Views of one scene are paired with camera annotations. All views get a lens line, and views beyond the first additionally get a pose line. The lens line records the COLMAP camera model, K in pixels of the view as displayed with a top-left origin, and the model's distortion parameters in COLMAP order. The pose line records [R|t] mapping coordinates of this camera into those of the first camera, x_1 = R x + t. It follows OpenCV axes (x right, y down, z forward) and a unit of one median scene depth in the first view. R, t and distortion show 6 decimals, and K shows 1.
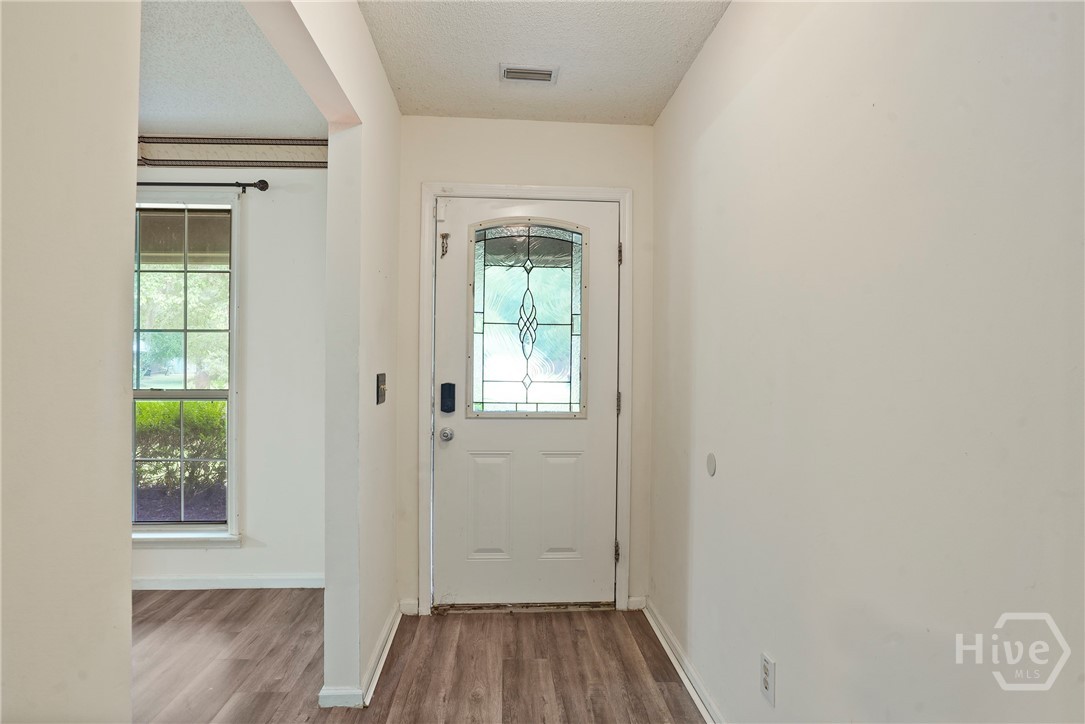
lens RADIAL K [[528.5, 0, 542.5], [0, 528.5, 362.0], [0, 0, 1]] dist [0.000182, 0.000061]
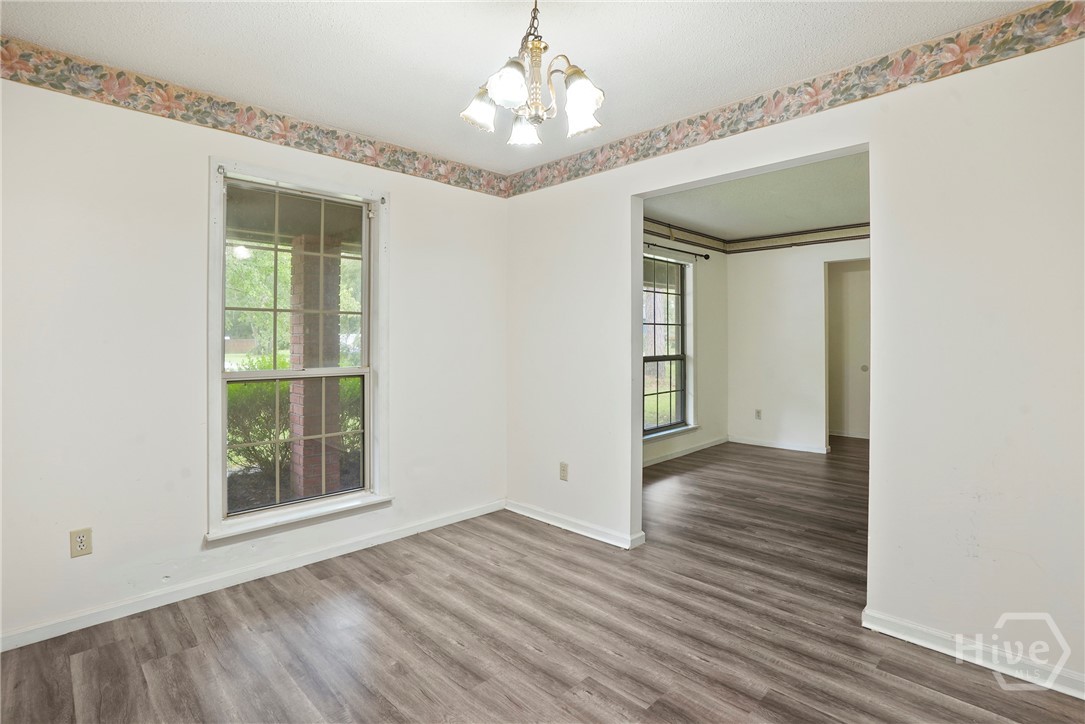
lens RADIAL K [[520.1, 0, 543.5], [0, 520.1, 333.7], [0, 0, 1]] dist [-0.020235, 0.000136]
pose [[0.745021, -0.004633, 0.667025, -2.191472], [0.006222, 0.999981, -0.000004, -0.028118], [-0.667012, 0.004153, 0.745035, -0.102176]]
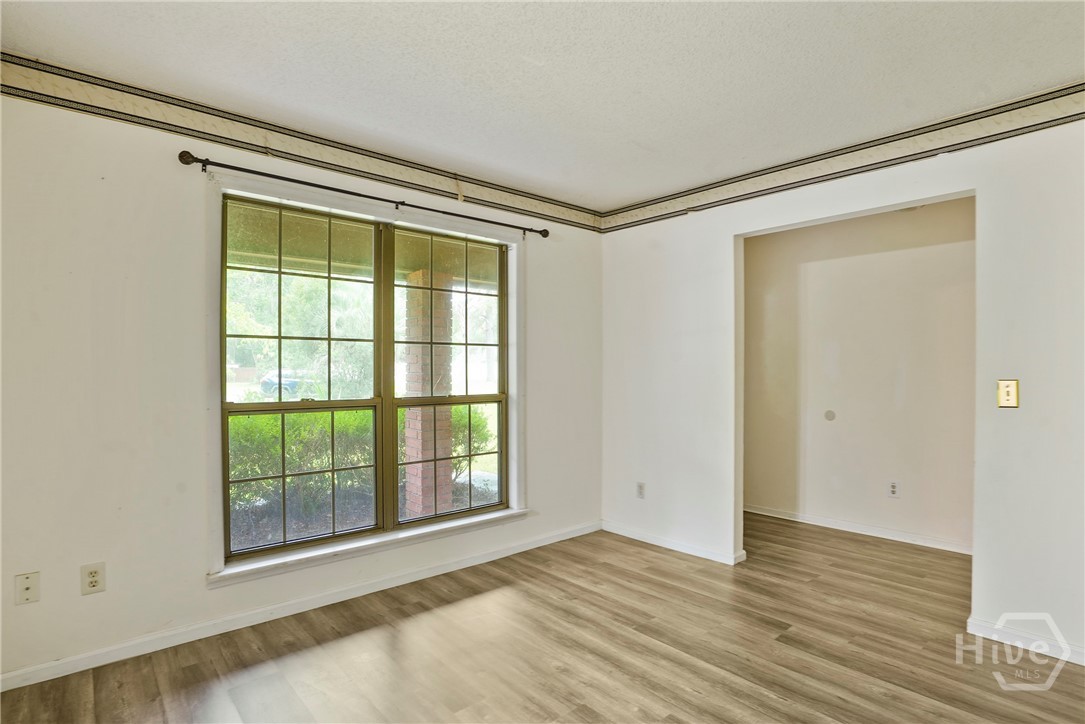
lens RADIAL K [[552.8, 0, 542.5], [0, 552.8, 362.0], [0, 0, 1]] dist [-0.000656, 0.000159]
pose [[0.783759, -0.005872, 0.621038, -1.301271], [0.007046, 0.999975, 0.000562, -0.019090], [-0.621026, 0.003936, 0.783780, -0.054502]]
